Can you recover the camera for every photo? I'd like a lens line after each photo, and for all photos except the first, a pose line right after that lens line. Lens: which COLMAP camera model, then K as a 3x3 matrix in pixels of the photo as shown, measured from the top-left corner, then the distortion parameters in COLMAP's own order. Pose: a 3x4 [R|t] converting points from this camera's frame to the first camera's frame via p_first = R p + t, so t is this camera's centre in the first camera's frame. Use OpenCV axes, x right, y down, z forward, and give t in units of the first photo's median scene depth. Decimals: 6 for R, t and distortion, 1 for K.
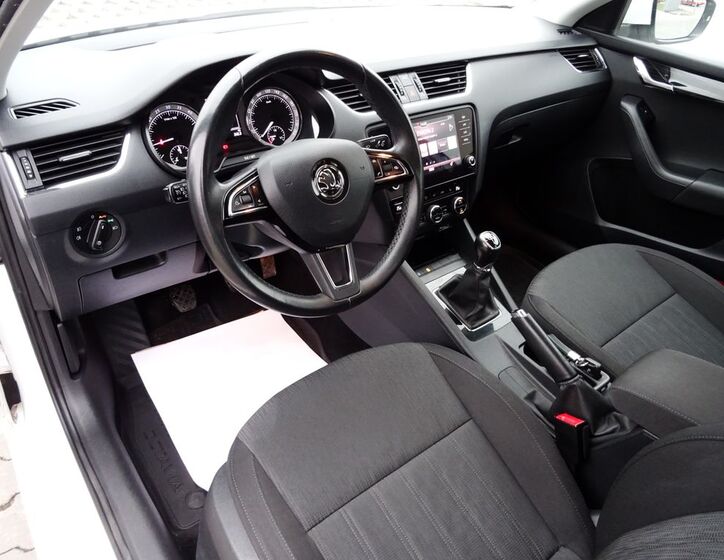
lens RADIAL K [[503.6, 0, 362.0], [0, 503.6, 280.0], [0, 0, 1]] dist [-0.043861, -0.001049]
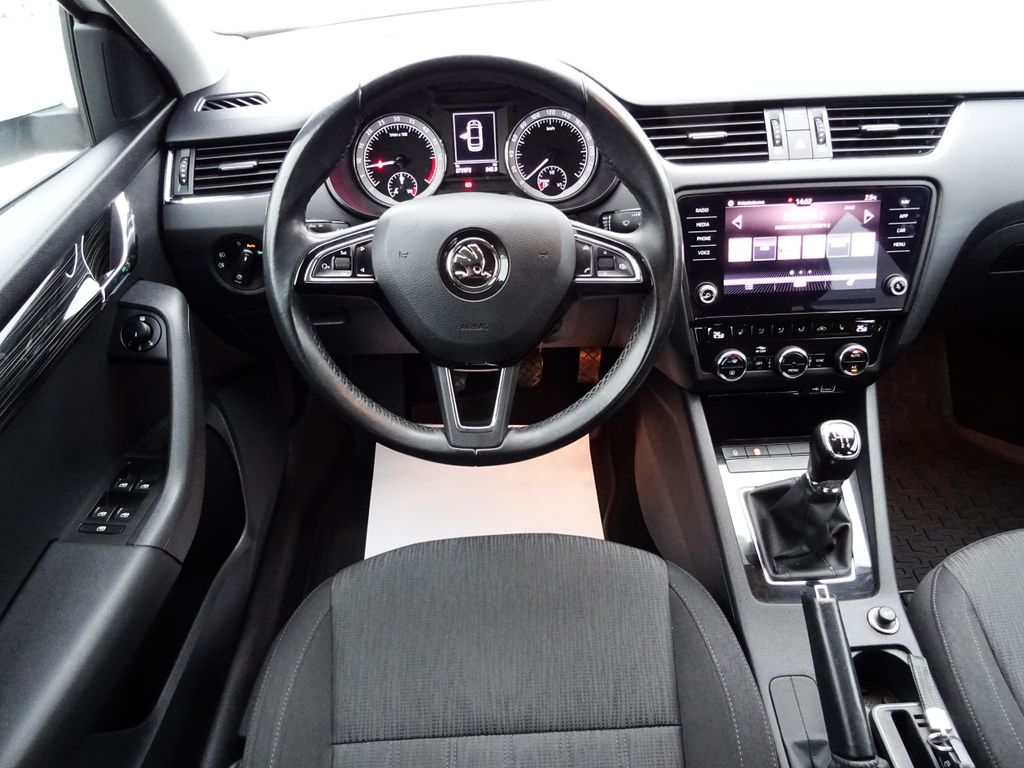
lens RADIAL K [[705.4, 0, 512.0], [0, 705.4, 384.0], [0, 0, 1]] dist [-0.028017, -0.000958]
pose [[0.814559, 0.297950, -0.497714, 0.339907], [-0.286656, 0.952677, 0.101166, -0.115264], [0.504303, 0.060267, 0.861421, 0.196491]]
